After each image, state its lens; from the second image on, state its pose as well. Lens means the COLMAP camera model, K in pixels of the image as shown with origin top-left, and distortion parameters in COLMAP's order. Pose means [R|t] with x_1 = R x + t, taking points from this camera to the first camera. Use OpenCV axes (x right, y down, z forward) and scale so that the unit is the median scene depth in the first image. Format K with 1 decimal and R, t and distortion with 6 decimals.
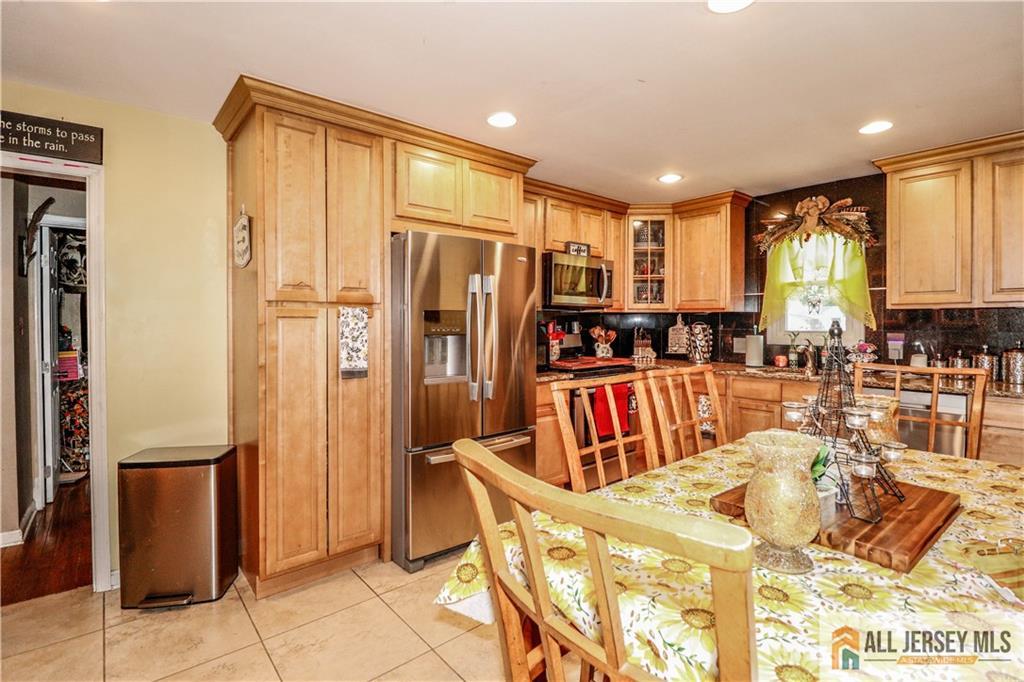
lens RADIAL K [[489.3, 0, 512.0], [0, 489.3, 341.0], [0, 0, 1]] dist [0.000452, -0.015903]
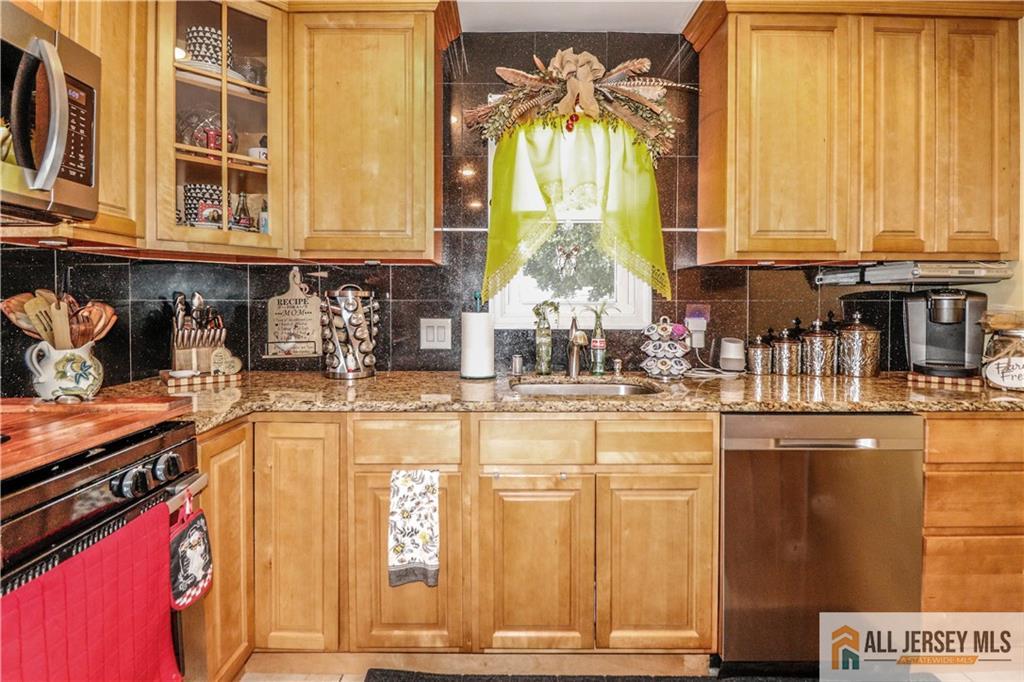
lens RADIAL K [[489.1, 0, 509.7], [0, 489.1, 307.2], [0, 0, 1]] dist [-0.003076, -0.000880]
pose [[0.634580, -0.005556, 0.772837, 0.140156], [0.027268, 0.999513, -0.015204, -0.007795], [-0.772376, 0.030722, 0.634422, 0.644744]]
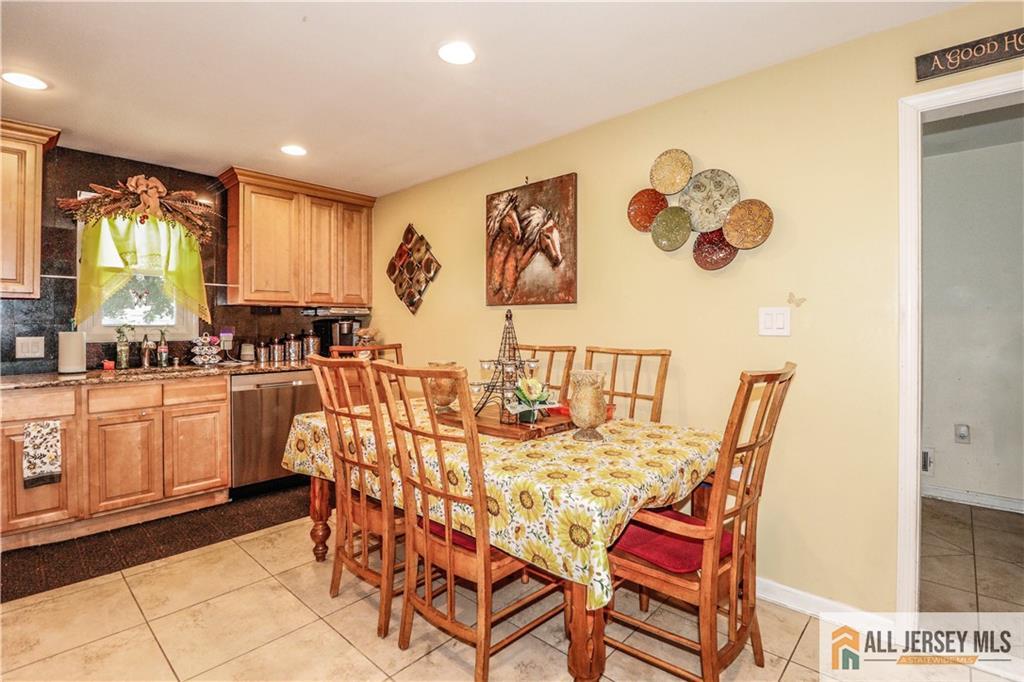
lens RADIAL K [[478.4, 0, 506.9], [0, 478.4, 328.1], [0, 0, 1]] dist [0.000899, -0.014695]
pose [[-0.124878, -0.009749, 0.992124, -0.299418], [0.034595, 0.999301, 0.014174, -0.003792], [-0.991569, 0.036093, -0.124454, 0.409138]]
